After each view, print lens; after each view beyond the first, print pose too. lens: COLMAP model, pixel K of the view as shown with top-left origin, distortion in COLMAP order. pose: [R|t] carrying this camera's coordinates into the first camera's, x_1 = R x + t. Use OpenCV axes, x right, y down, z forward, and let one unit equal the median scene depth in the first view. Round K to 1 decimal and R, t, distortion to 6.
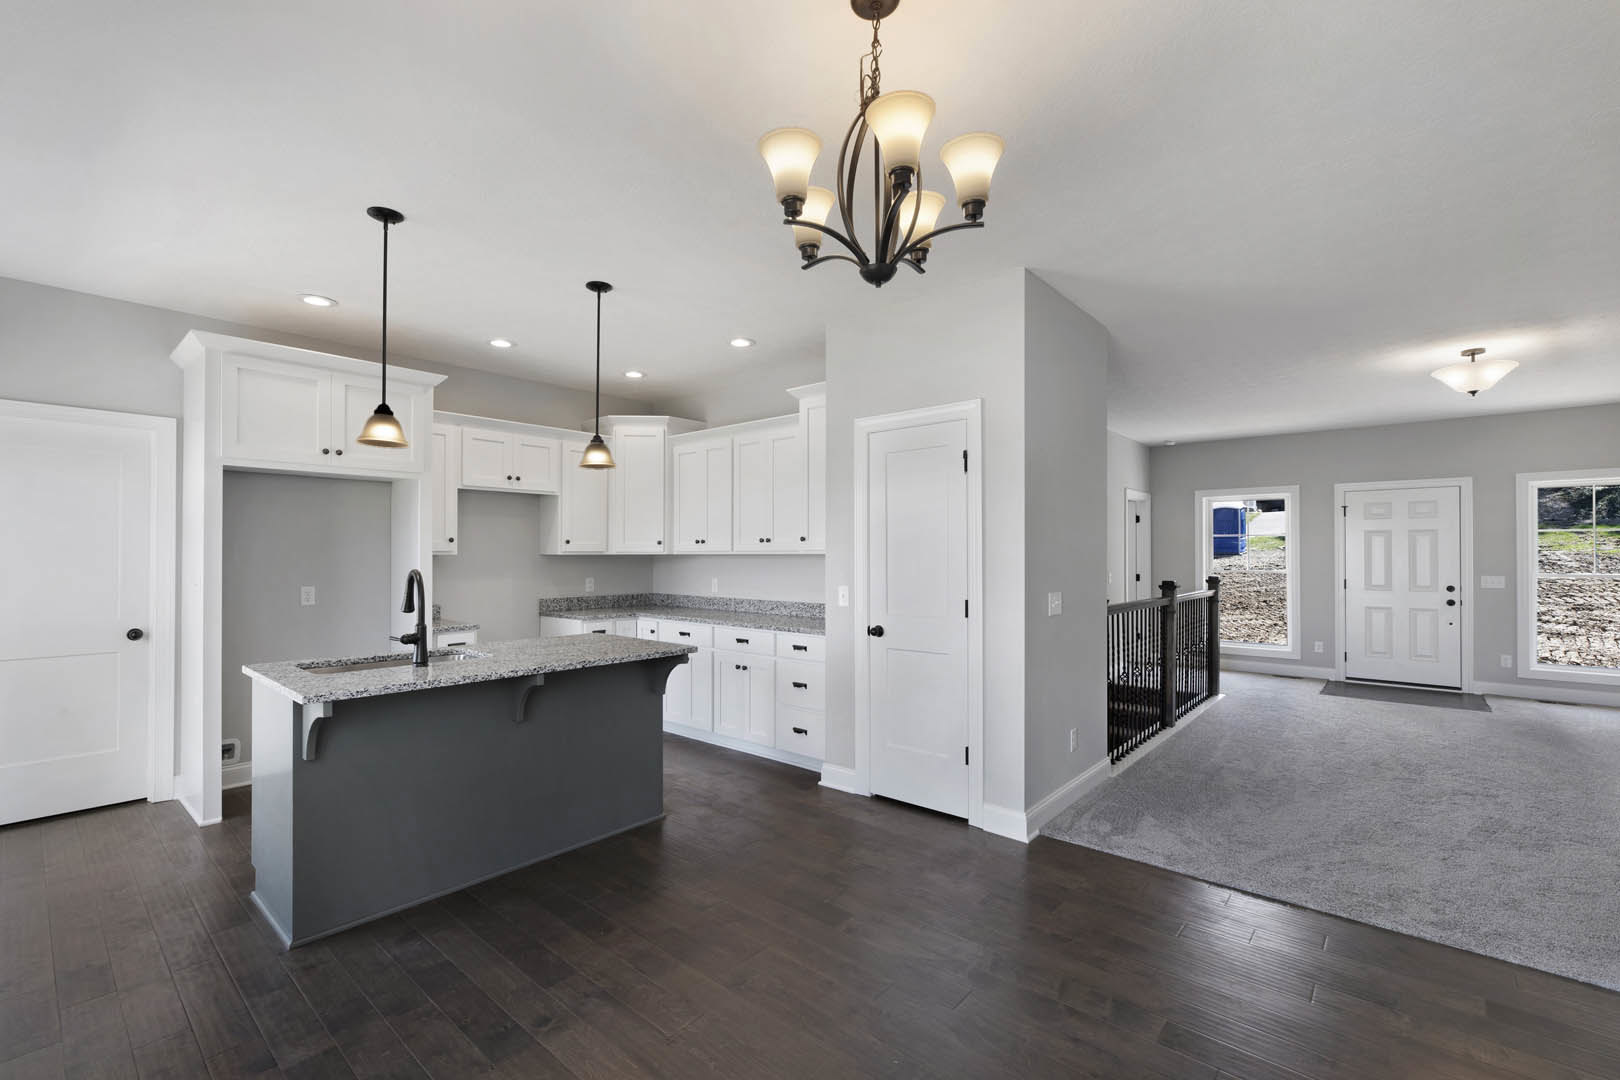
lens RADIAL K [[705.1, 0, 828.4], [0, 705.1, 545.4], [0, 0, 1]] dist [-0.003638, -0.000298]
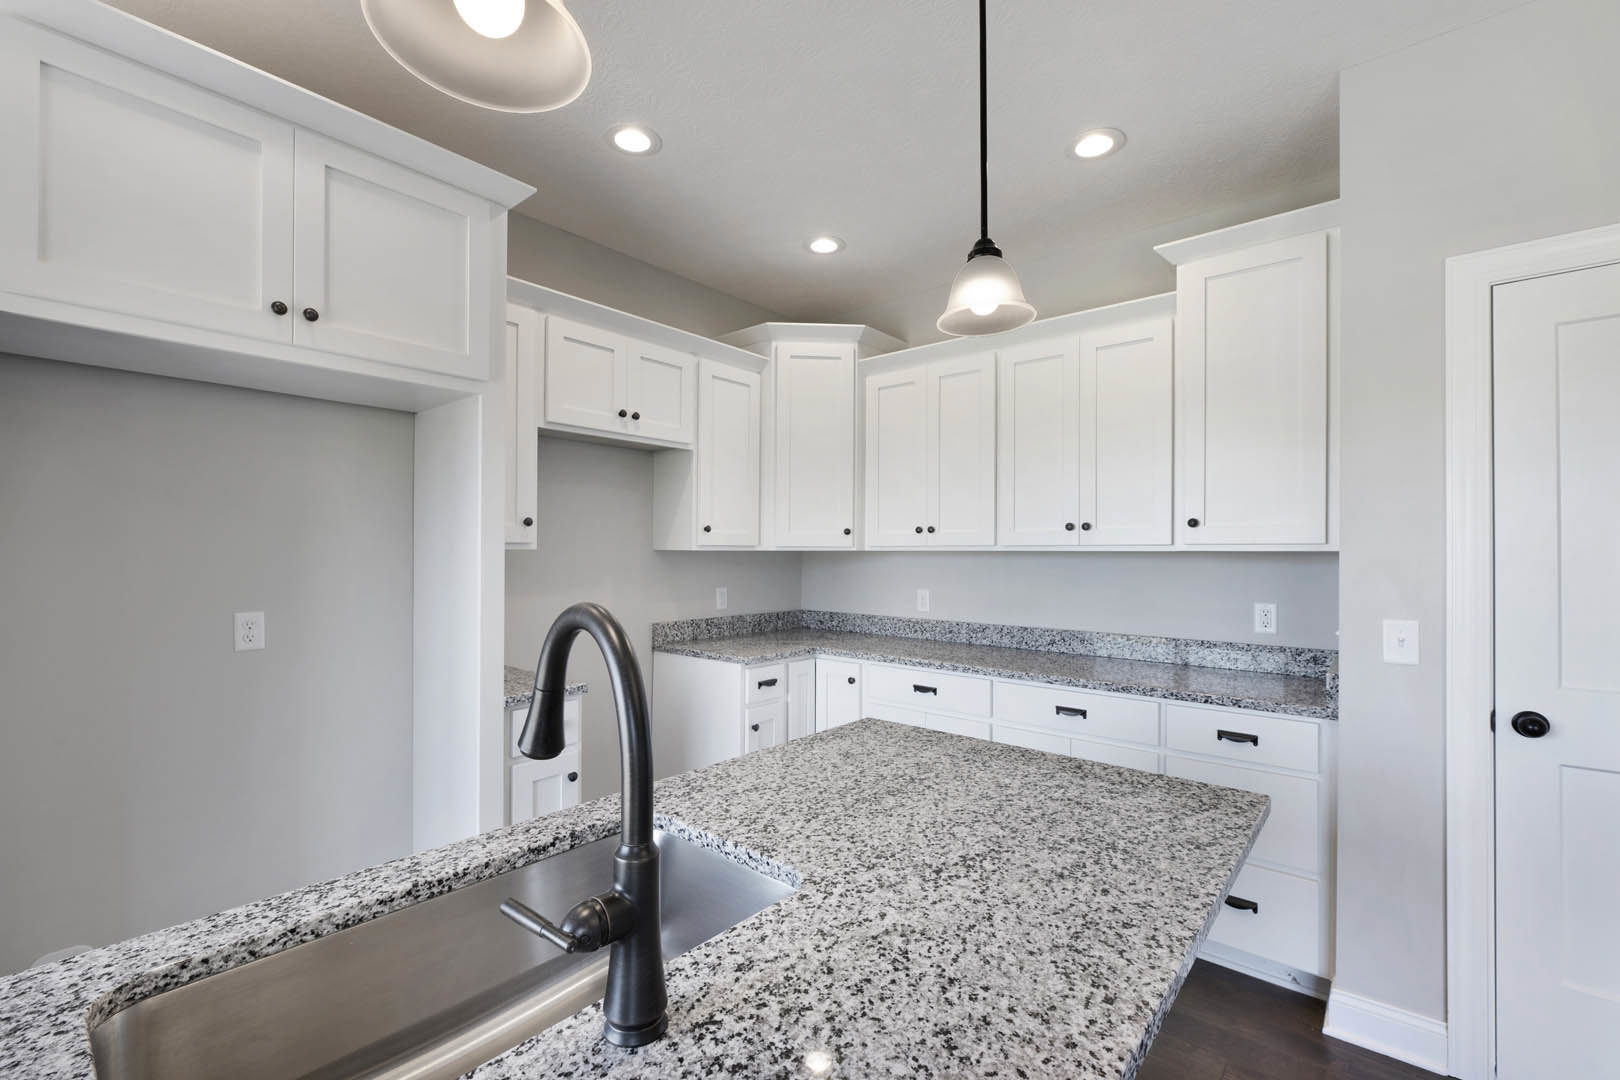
lens RADIAL K [[705.1, 0, 833.2], [0, 705.1, 541.1], [0, 0, 1]] dist [-0.003638, -0.000298]
pose [[0.999859, 0.003939, 0.016333, -0.290481], [-0.003888, 0.999987, -0.003152, 0.006616], [-0.016345, 0.003088, 0.999862, 0.429918]]
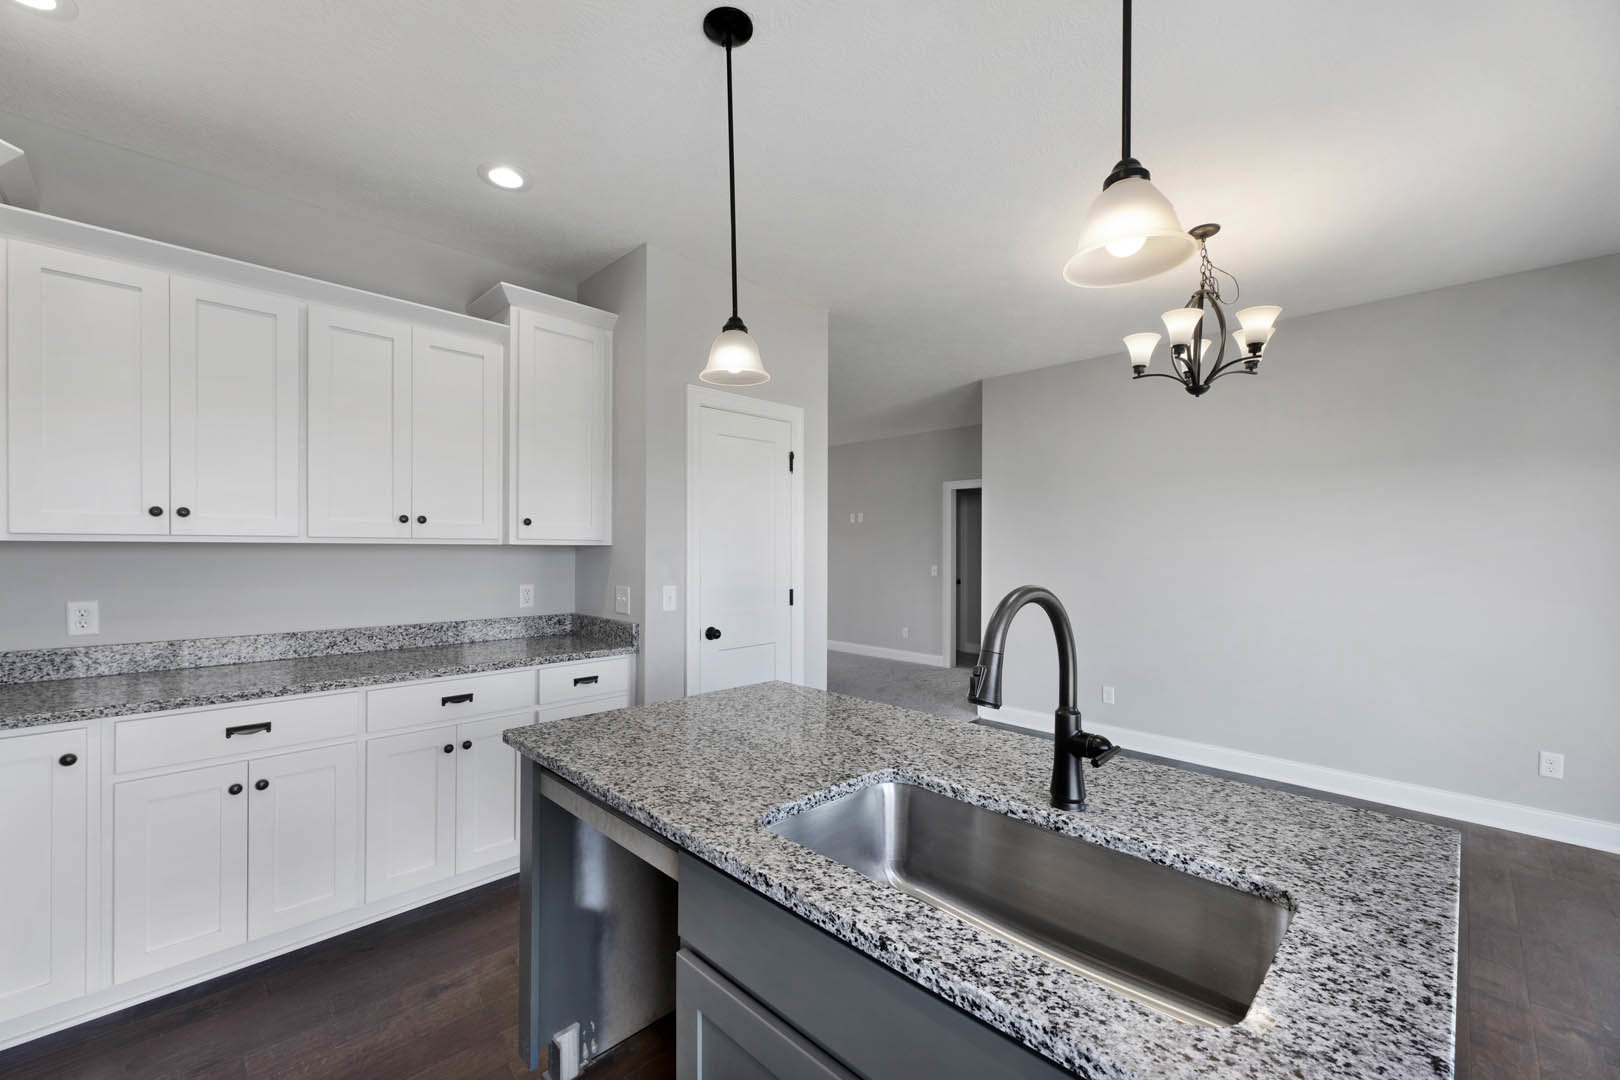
lens RADIAL K [[609.3, 0, 813.8], [0, 609.3, 548.0], [0, 0, 1]] dist [0.002104, -0.000298]
pose [[0.098484, -0.001560, 0.995137, -0.532320], [-0.019168, 0.999810, 0.003464, 0.007281], [-0.994954, -0.019416, 0.098435, 0.620180]]
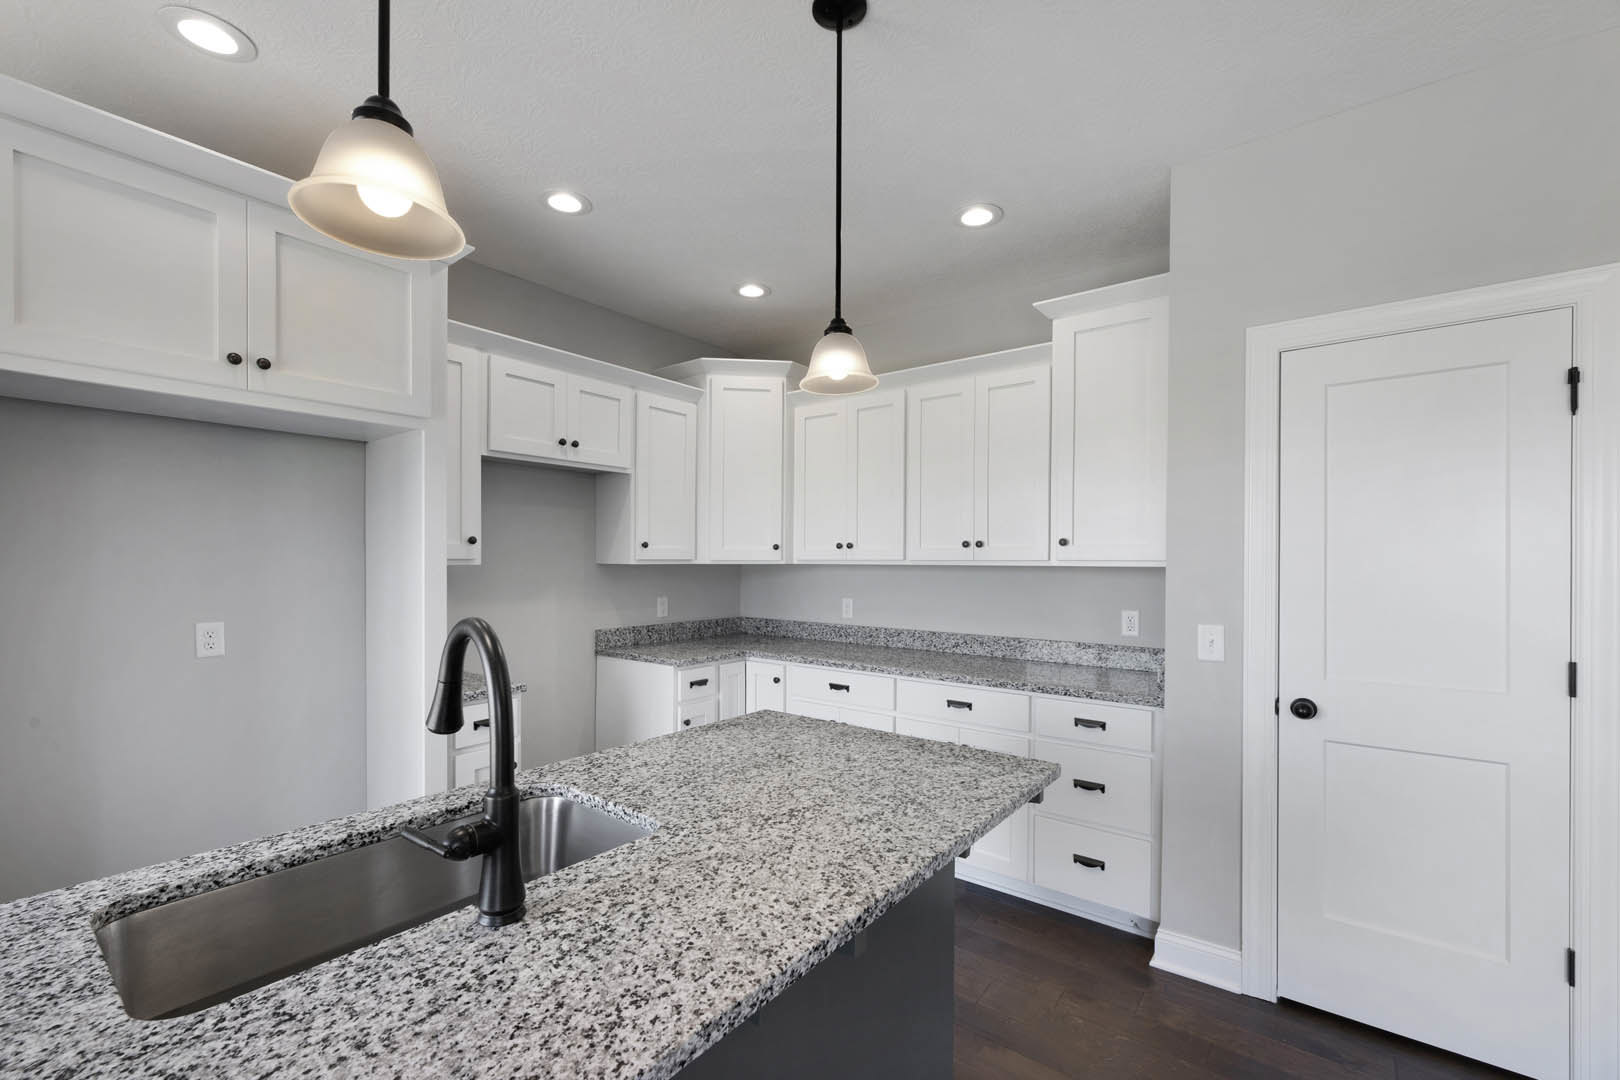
lens RADIAL K [[677.7, 0, 846.3], [0, 677.7, 559.3], [0, 0, 1]] dist [-0.002818, -0.000599]
pose [[0.996719, 0.005519, 0.080757, -0.251142], [-0.006463, 0.999914, 0.011431, -0.000004], [-0.080687, -0.011915, 0.996668, 0.379794]]
